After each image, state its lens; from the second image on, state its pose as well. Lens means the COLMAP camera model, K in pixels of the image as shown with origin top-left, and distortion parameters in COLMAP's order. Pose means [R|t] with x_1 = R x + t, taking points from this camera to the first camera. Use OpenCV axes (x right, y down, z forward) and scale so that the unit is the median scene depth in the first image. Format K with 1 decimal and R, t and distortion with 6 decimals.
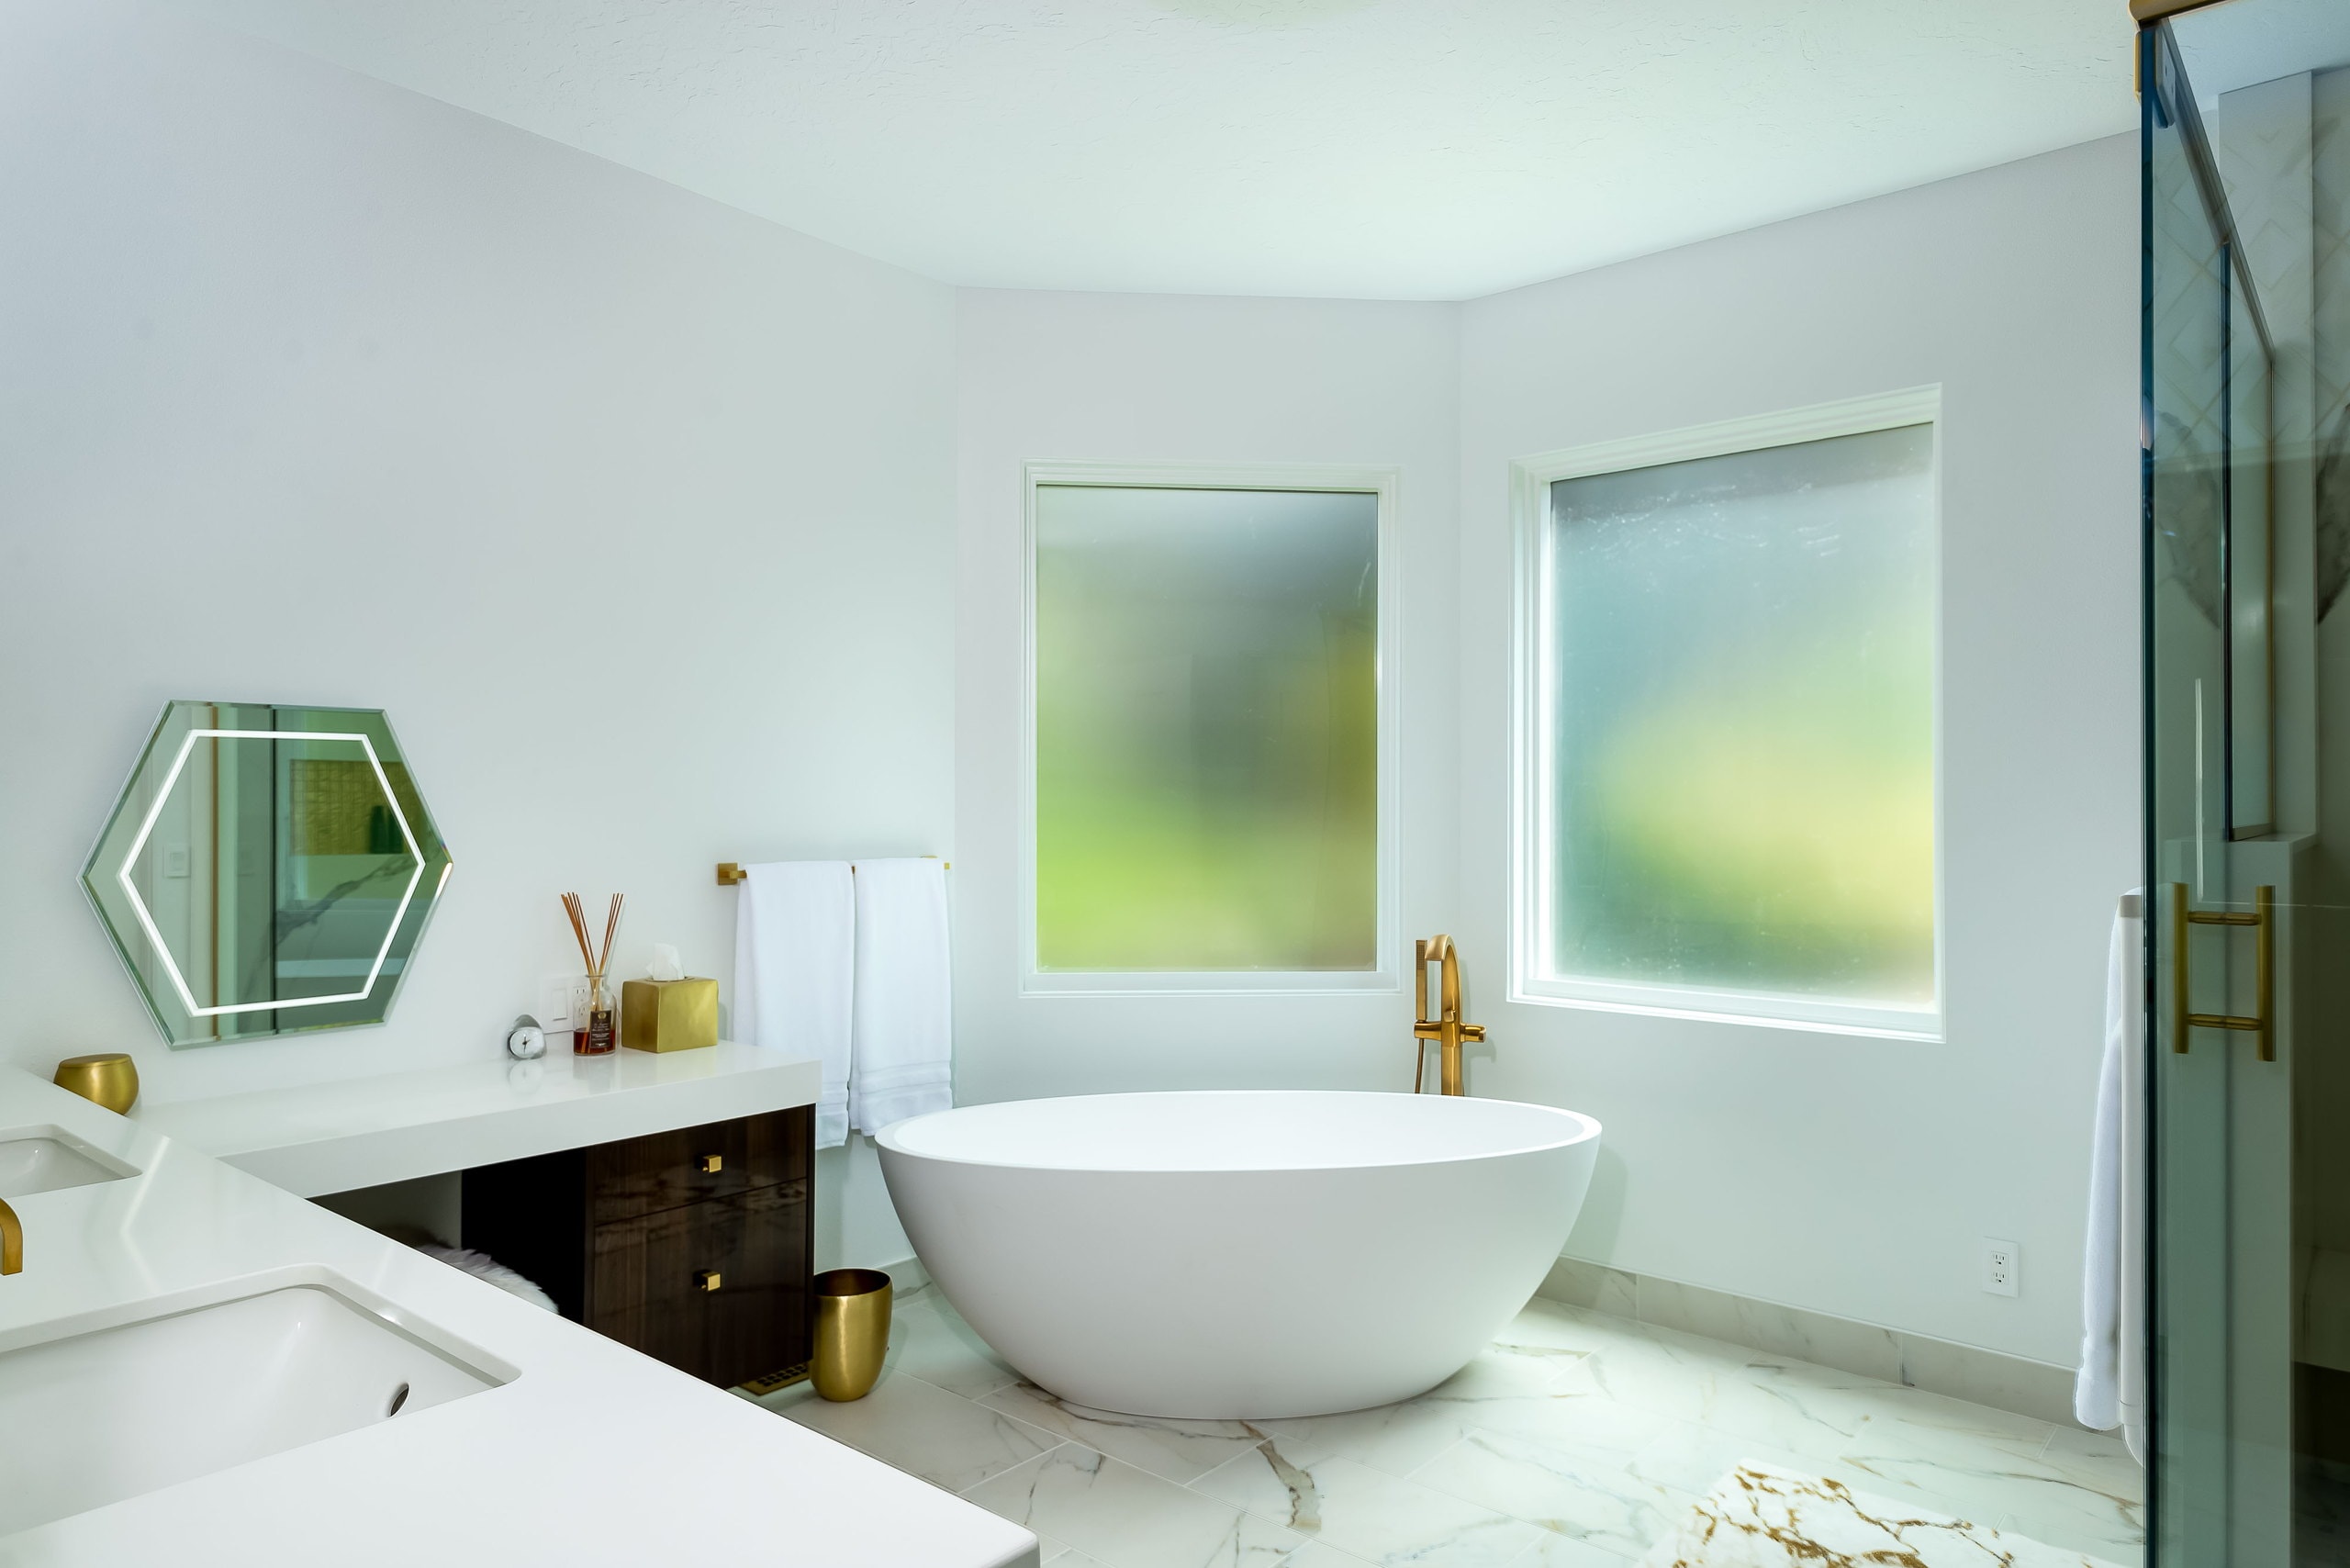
lens RADIAL K [[1473.7, 0, 1117.7], [0, 1473.7, 788.3], [0, 0, 1]] dist [0.022582, -0.005105]
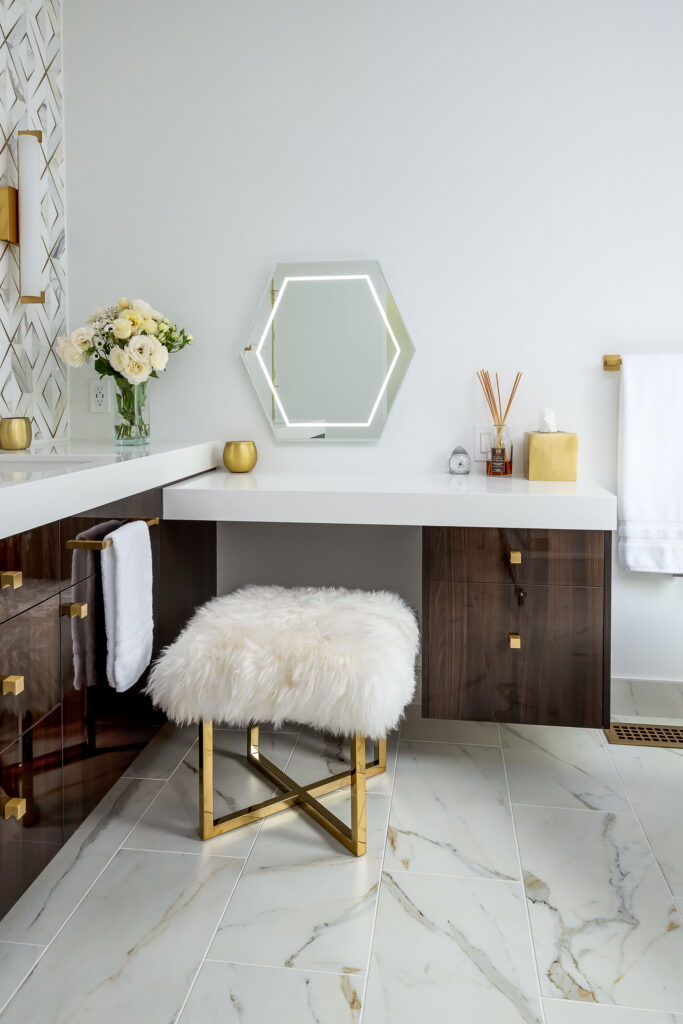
lens RADIAL K [[747.1, 0, 350.8], [0, 747.1, 413.5], [0, 0, 1]] dist [0.035515, -0.003090]
pose [[0.563168, 0.031999, -0.825722, 0.190945], [0.006354, 0.999053, 0.043050, 0.079407], [0.826318, -0.029490, 0.562432, 0.435757]]
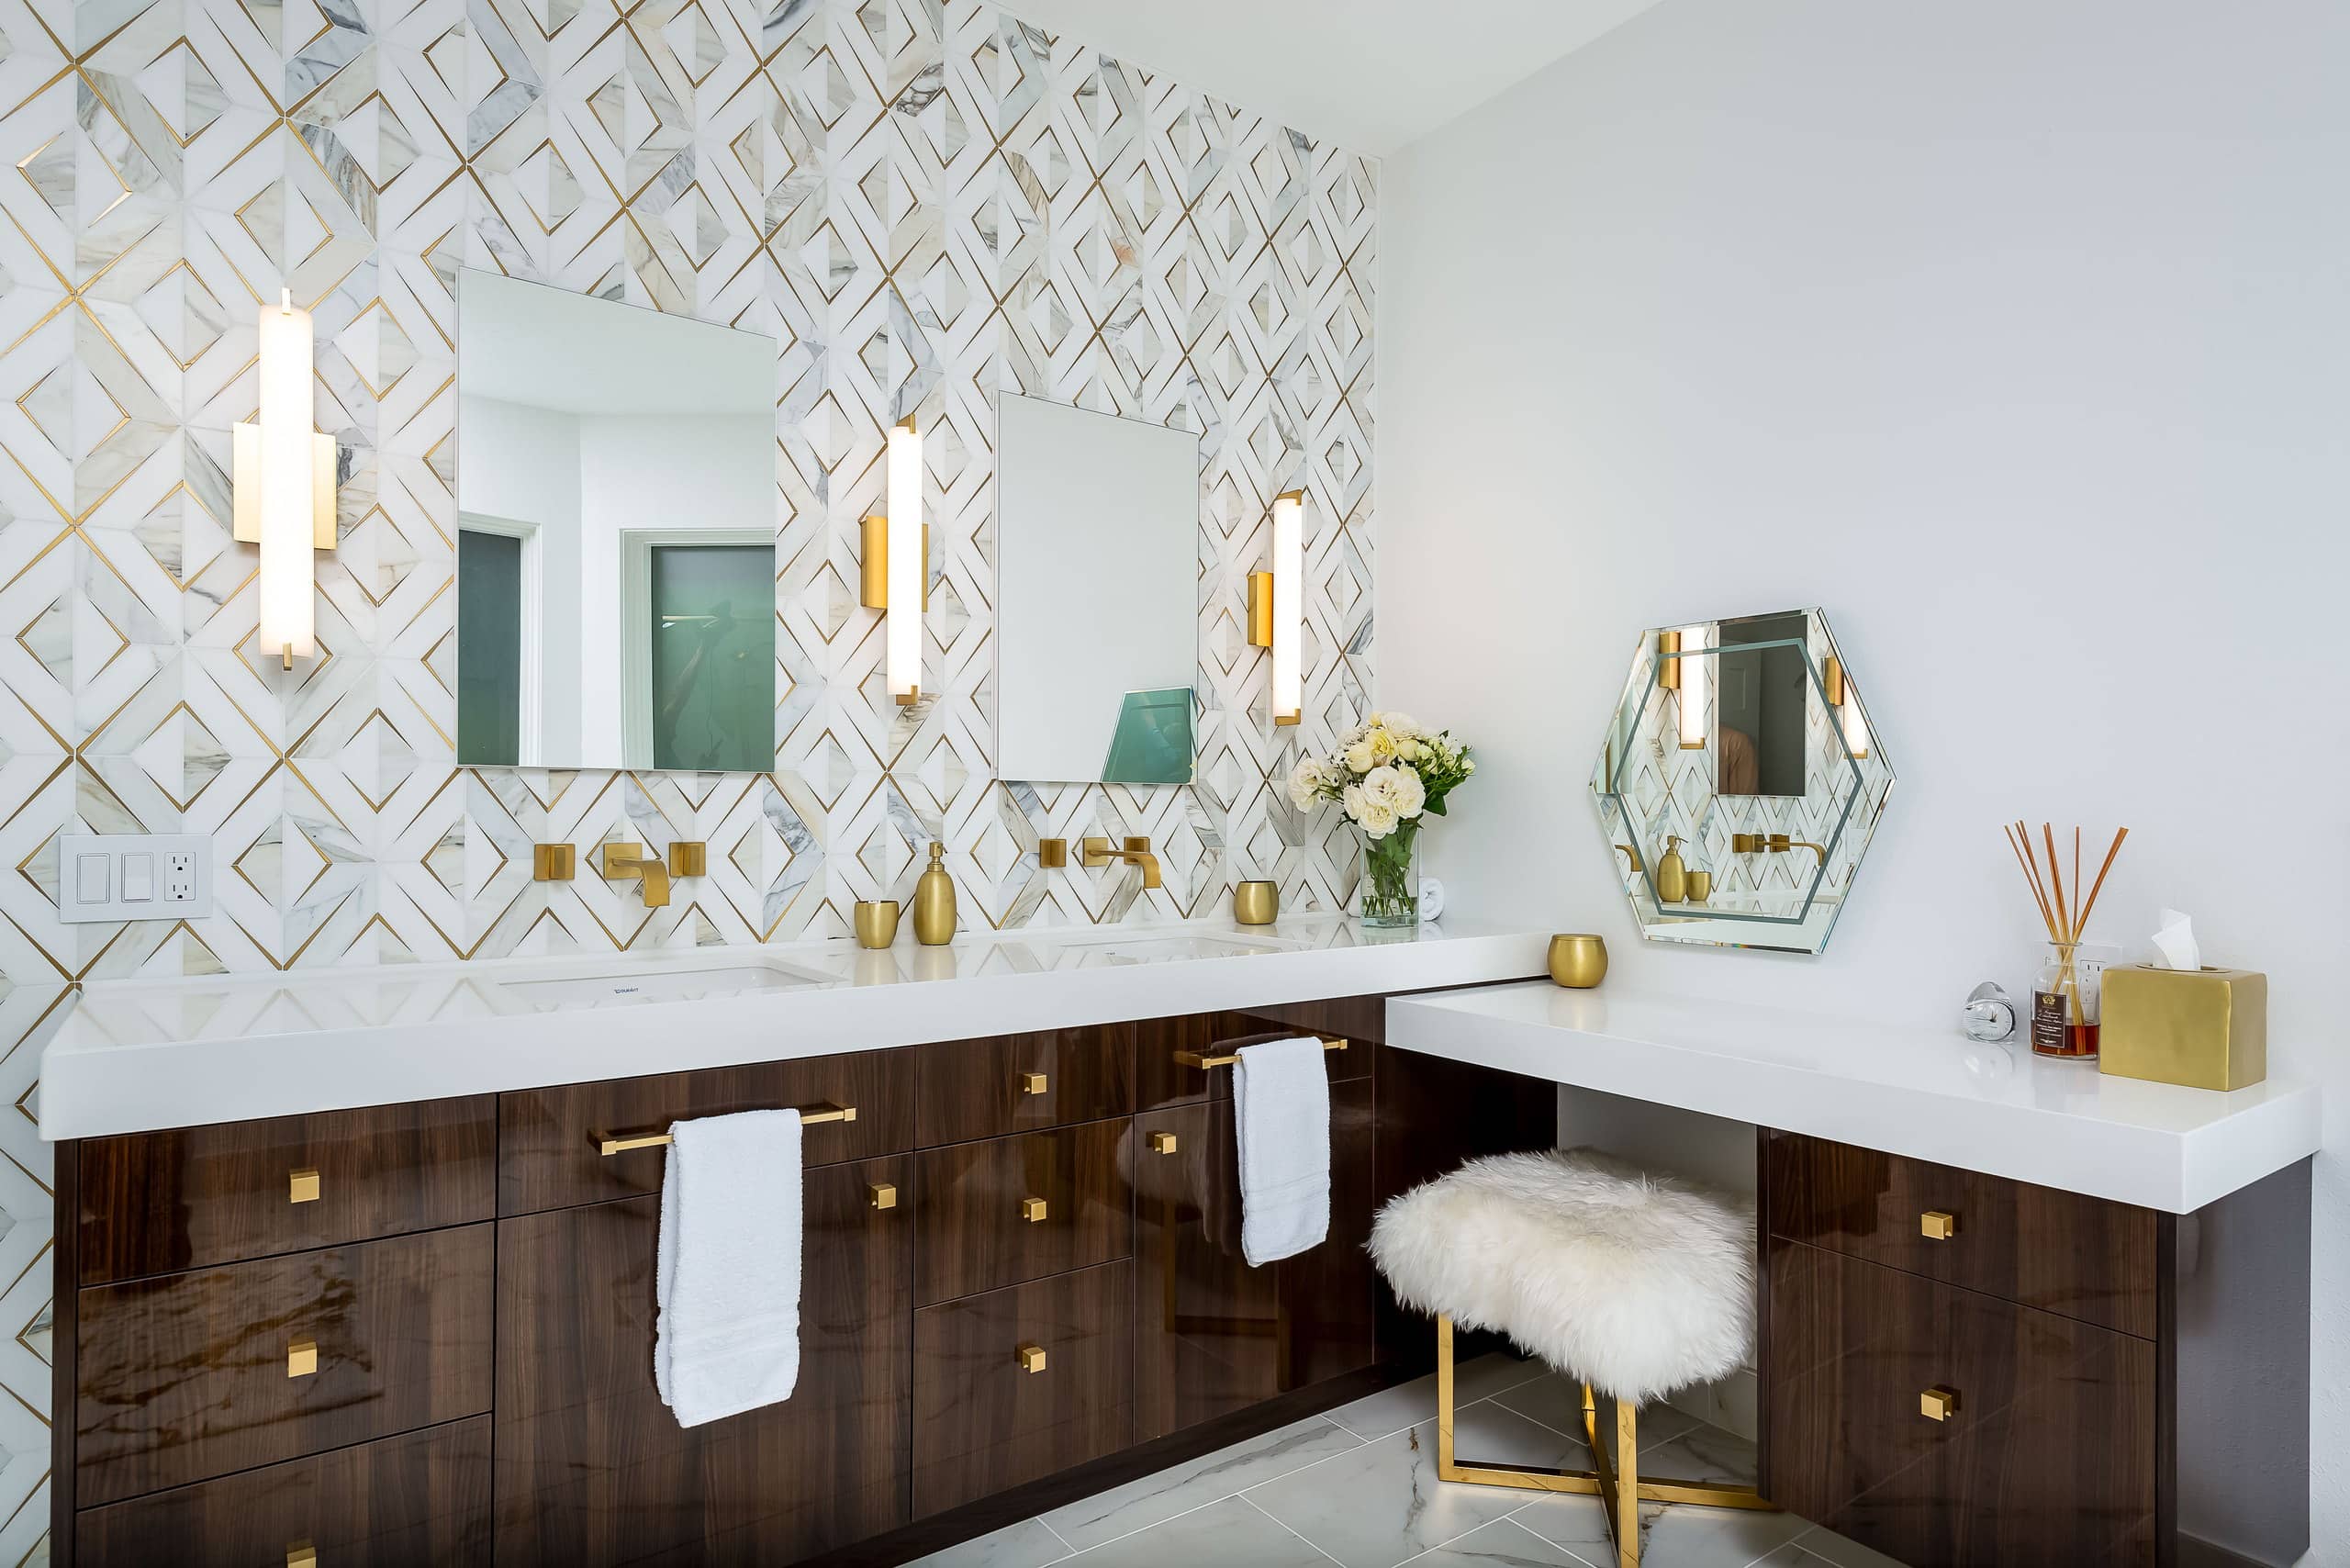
lens RADIAL K [[1301.3, 0, 1197.1], [0, 1301.3, 821.0], [0, 0, 1]] dist [0.025965, -0.014005]
pose [[-0.207310, 0.012803, -0.978191, 0.323655], [0.005332, 0.999914, 0.011957, 0.058990], [0.978261, -0.002737, -0.207361, 0.720024]]
